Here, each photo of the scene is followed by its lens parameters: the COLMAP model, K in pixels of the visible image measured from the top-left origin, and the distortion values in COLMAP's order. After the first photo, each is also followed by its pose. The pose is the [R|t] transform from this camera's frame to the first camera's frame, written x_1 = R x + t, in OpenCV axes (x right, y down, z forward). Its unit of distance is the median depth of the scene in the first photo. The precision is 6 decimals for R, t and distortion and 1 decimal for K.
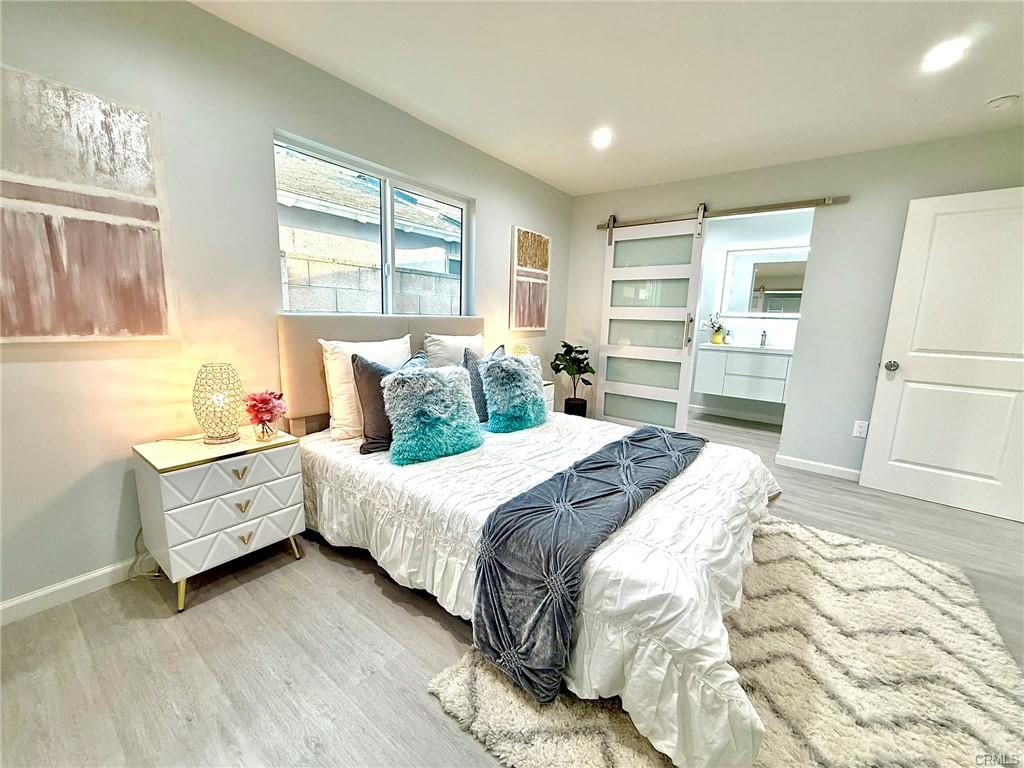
lens RADIAL K [[408.8, 0, 512.1], [0, 408.8, 383.3], [0, 0, 1]] dist [0.001514, -0.000717]
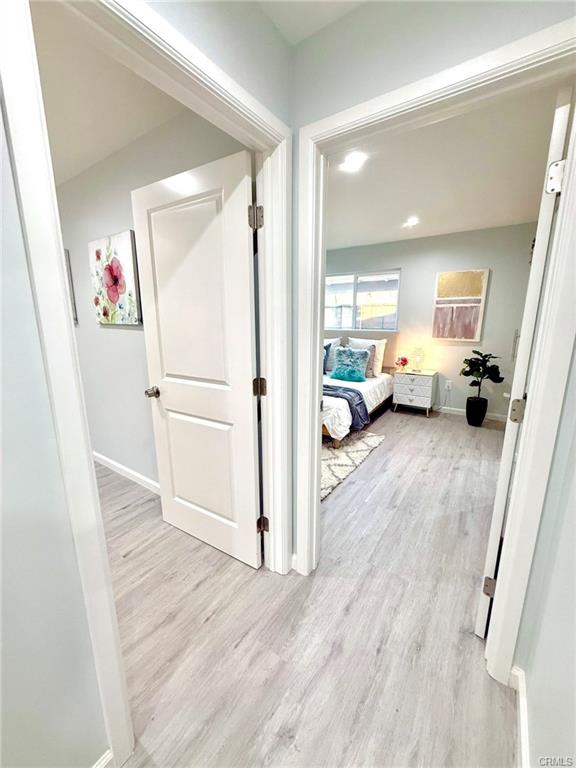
lens RADIAL K [[306.6, 0, 290.2], [0, 306.6, 381.1], [0, 0, 1]] dist [0.001514, -0.000717]
pose [[0.053274, 0.170565, -0.983905, 2.318345], [-0.165123, 0.973245, 0.159777, -0.147442], [0.984833, 0.153954, 0.080013, 0.807153]]
